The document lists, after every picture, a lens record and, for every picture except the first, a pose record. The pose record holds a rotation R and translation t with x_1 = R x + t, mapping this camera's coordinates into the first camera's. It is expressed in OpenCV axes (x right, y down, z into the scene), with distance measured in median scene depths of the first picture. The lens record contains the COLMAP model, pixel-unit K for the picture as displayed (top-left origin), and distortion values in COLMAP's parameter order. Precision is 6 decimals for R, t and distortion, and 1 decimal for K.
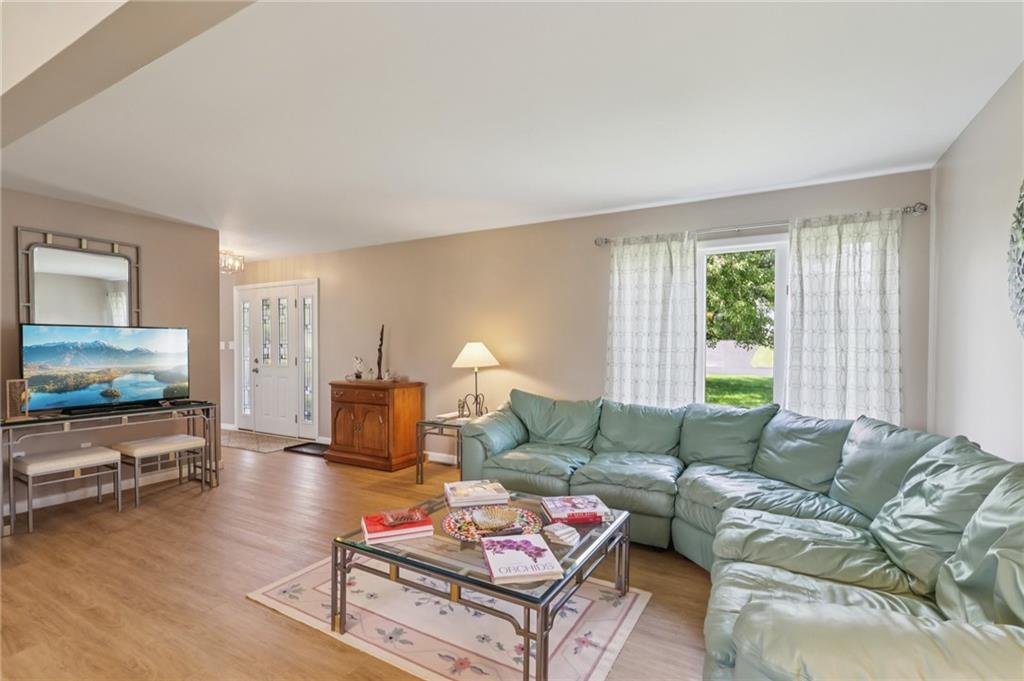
lens RADIAL K [[483.5, 0, 514.2], [0, 483.5, 356.1], [0, 0, 1]] dist [0.001430, 0.000238]
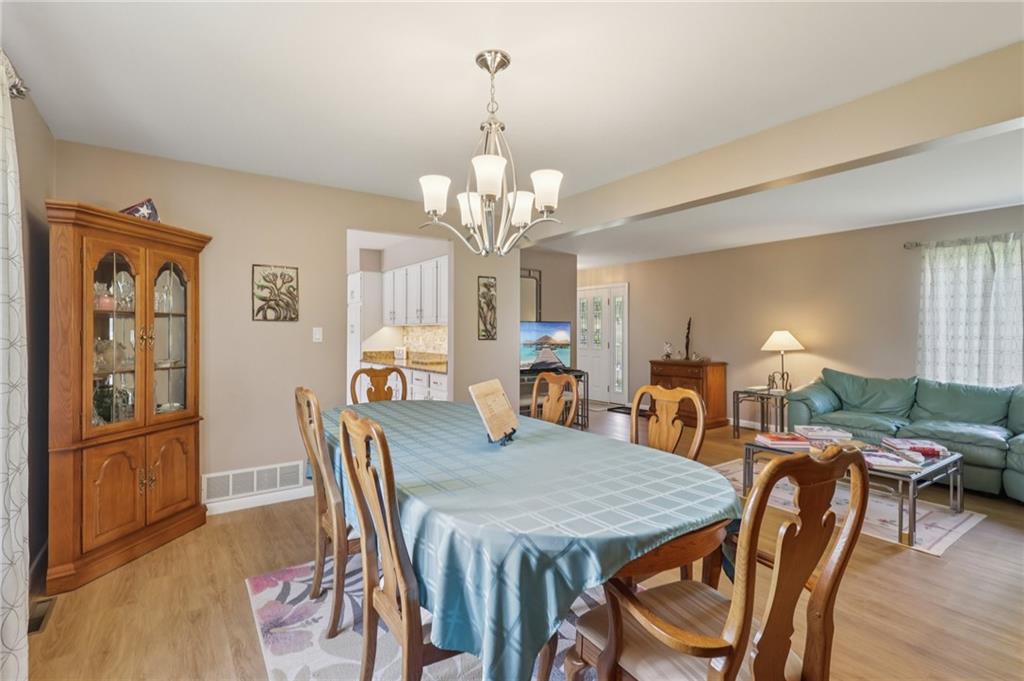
lens RADIAL K [[490.2, 0, 511.4], [0, 490.2, 330.4], [0, 0, 1]] dist [0.025949, 0.000004]
pose [[0.910308, -0.001707, -0.413928, -0.217619], [-0.009849, 0.999619, -0.025783, 0.012170], [0.413814, 0.027548, 0.909944, -0.538235]]
